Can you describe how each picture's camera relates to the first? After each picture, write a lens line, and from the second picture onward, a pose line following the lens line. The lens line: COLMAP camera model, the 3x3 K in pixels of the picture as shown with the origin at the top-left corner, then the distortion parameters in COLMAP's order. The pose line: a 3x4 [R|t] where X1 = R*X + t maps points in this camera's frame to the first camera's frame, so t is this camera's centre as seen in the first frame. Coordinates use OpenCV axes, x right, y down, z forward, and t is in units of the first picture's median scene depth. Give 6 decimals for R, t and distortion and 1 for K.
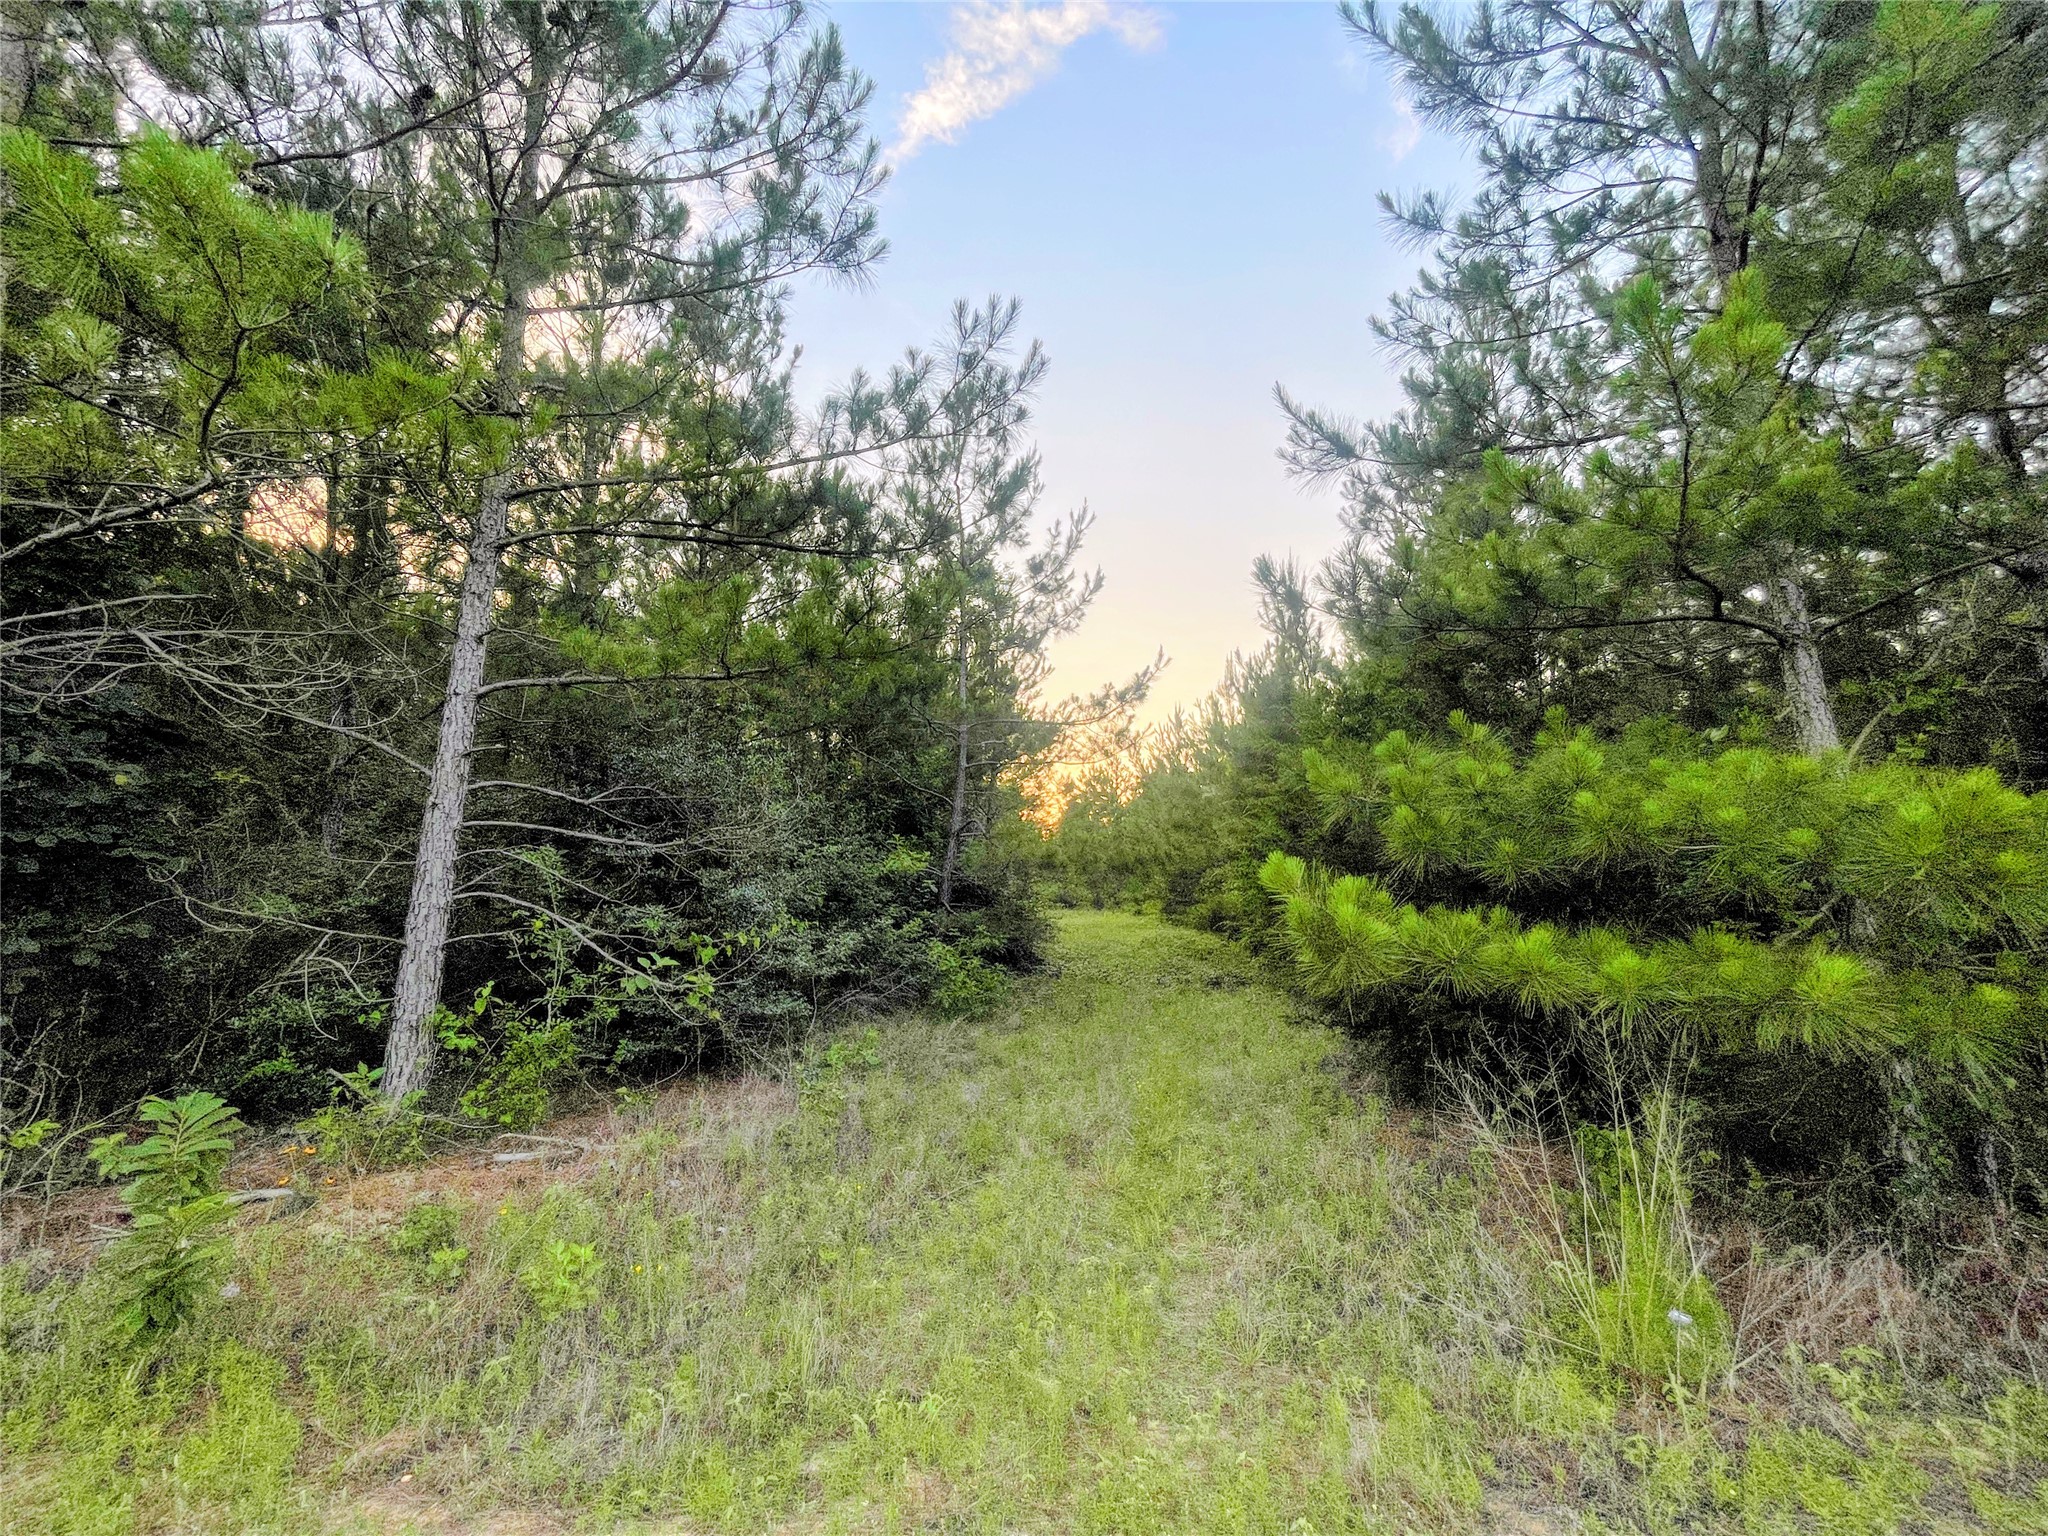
lens RADIAL K [[826.0, 0, 1003.6], [0, 826.0, 777.1], [0, 0, 1]] dist [0.000688, 0.000232]
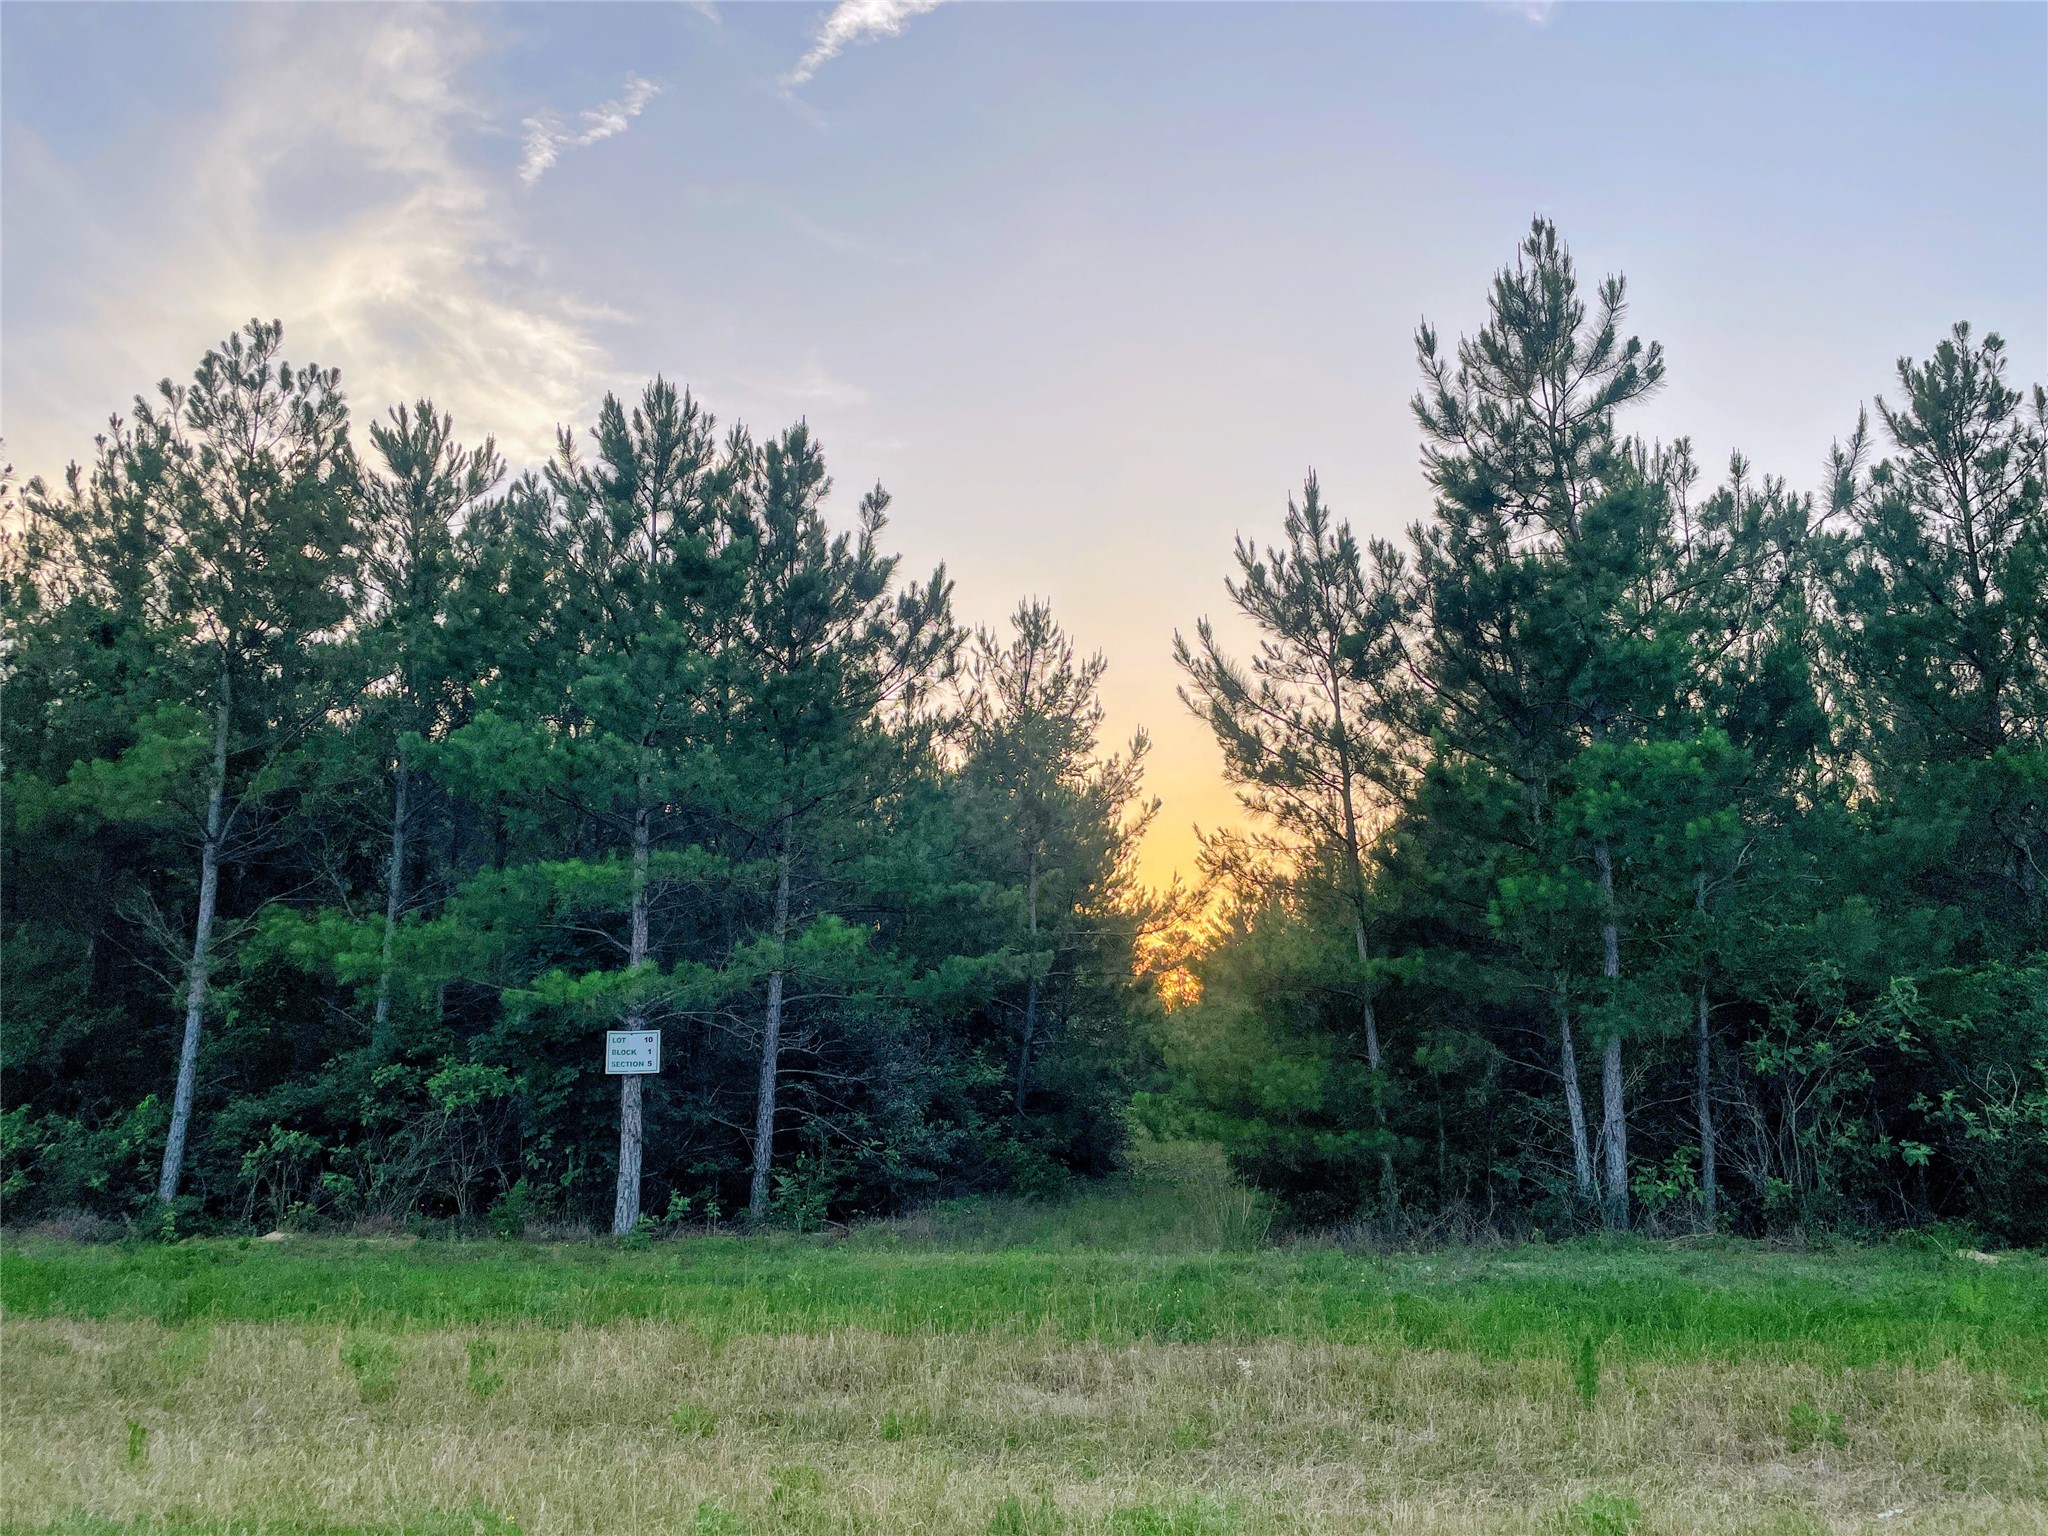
lens RADIAL K [[1544.5, 0, 1023.0], [0, 1544.5, 760.9], [0, 0, 1]] dist [0.067554, -0.058040]
pose [[0.997624, -0.022492, -0.065113, 0.092948], [0.018101, 0.997571, -0.067262, -0.202559], [0.066468, 0.065923, 0.995608, -1.284112]]
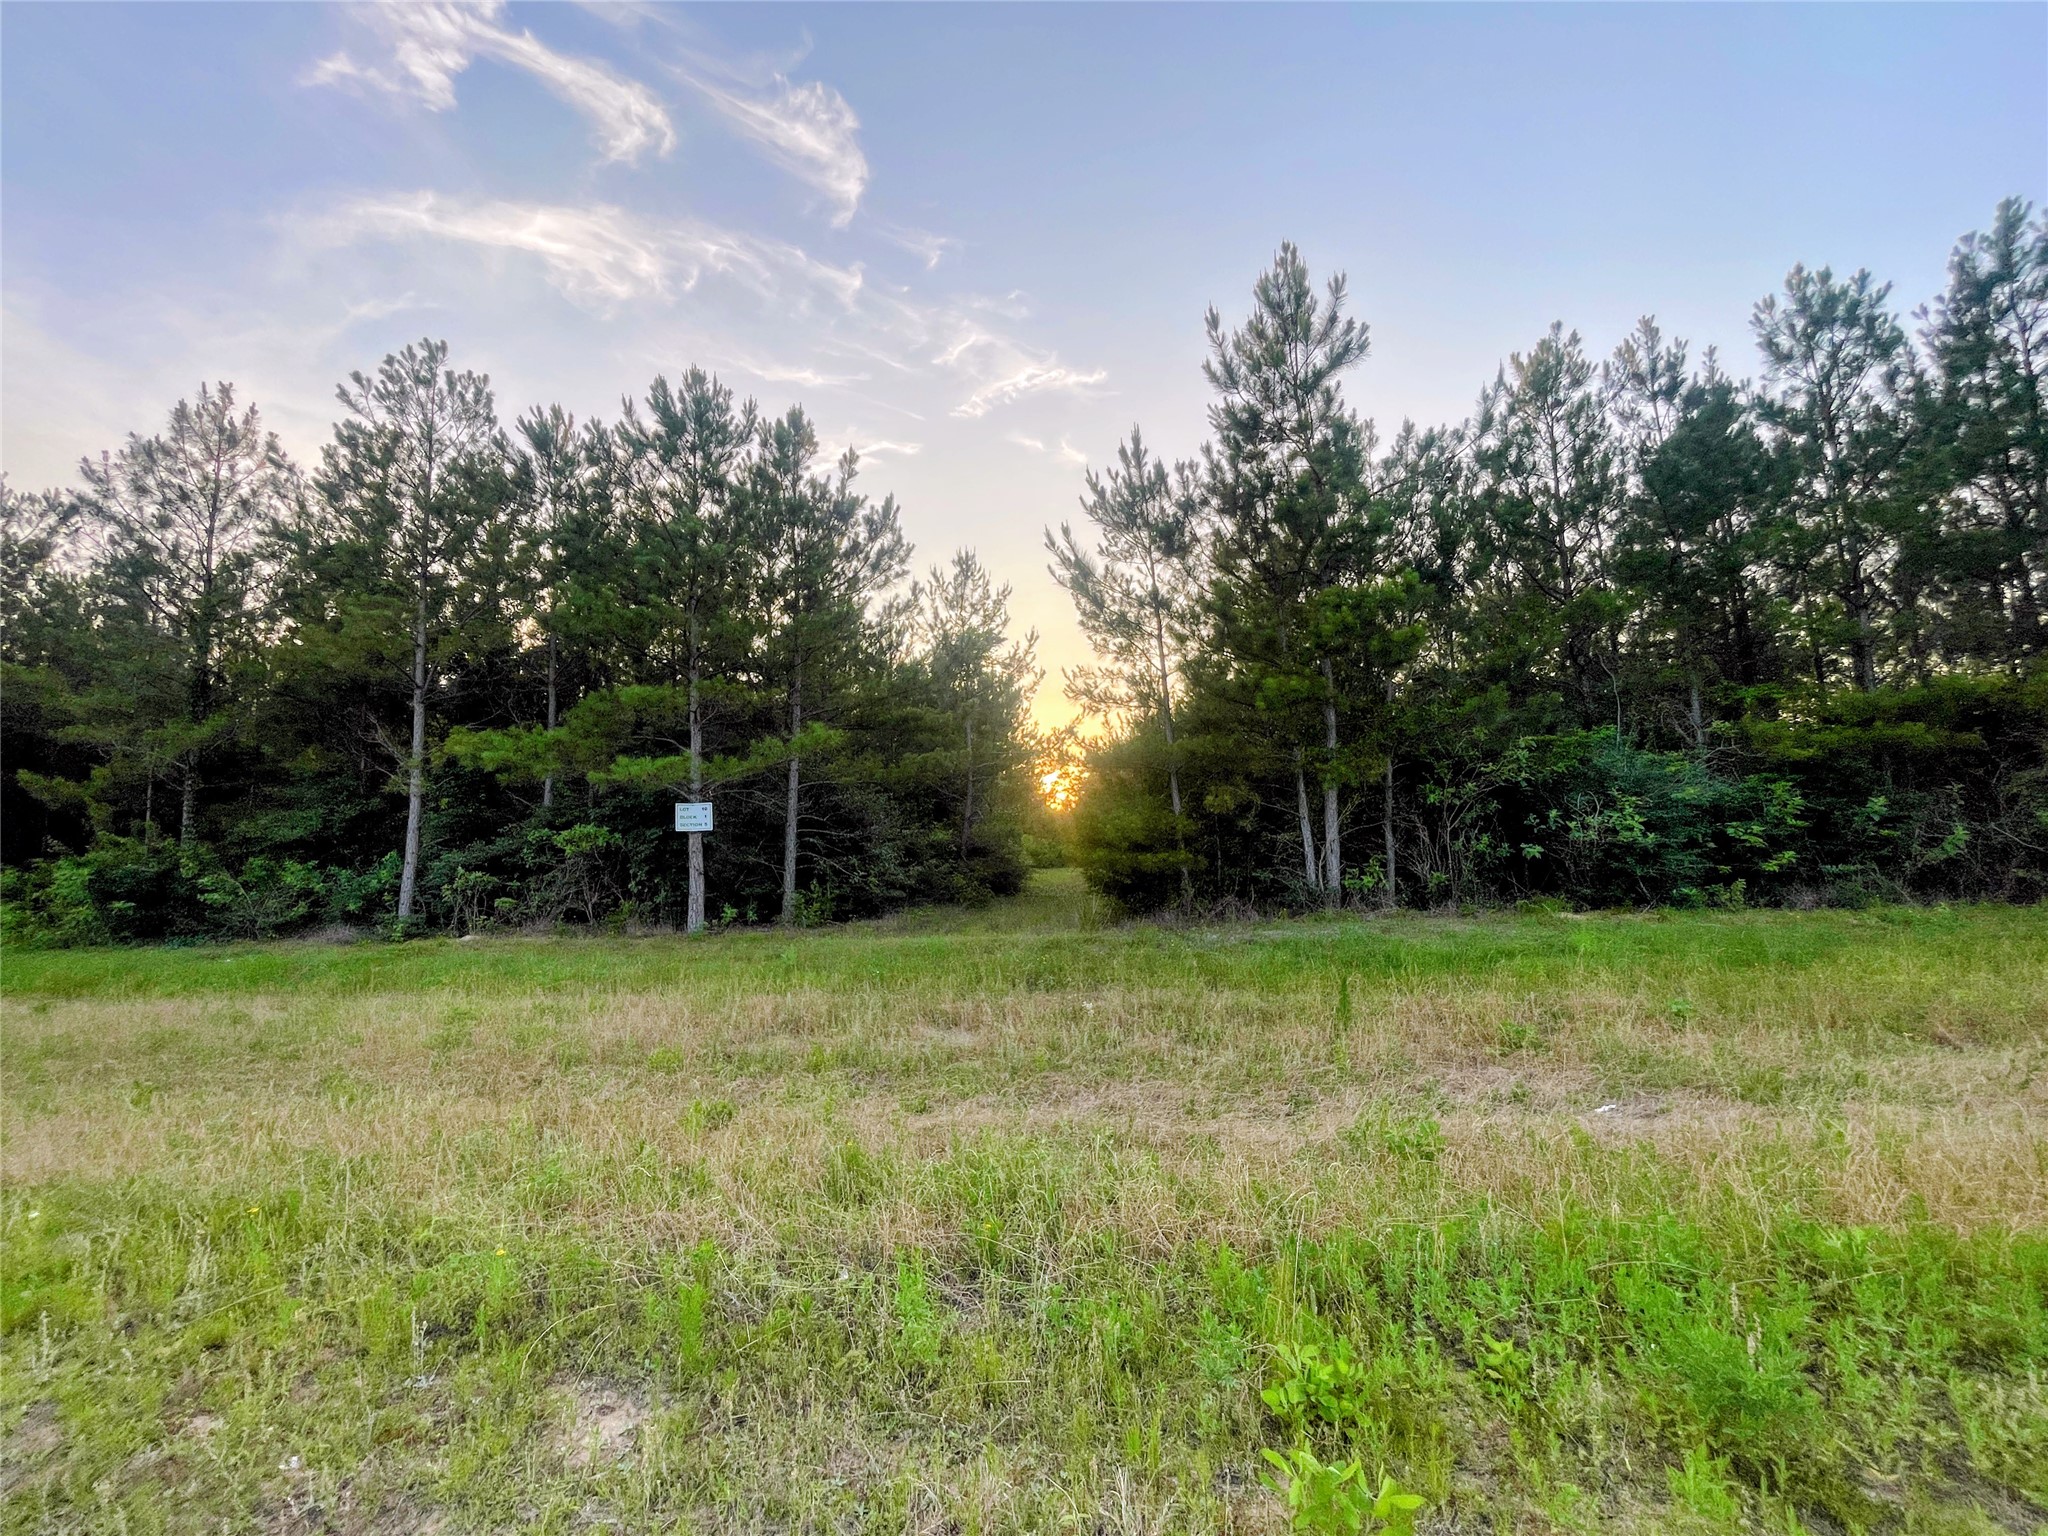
lens RADIAL K [[826.0, 0, 1008.1], [0, 826.0, 771.7], [0, 0, 1]] dist [0.000688, 0.000232]
pose [[0.998555, -0.038659, -0.037315, 0.124587], [0.039961, 0.998595, 0.034805, -0.114342], [0.035917, -0.036246, 0.998697, -0.973628]]
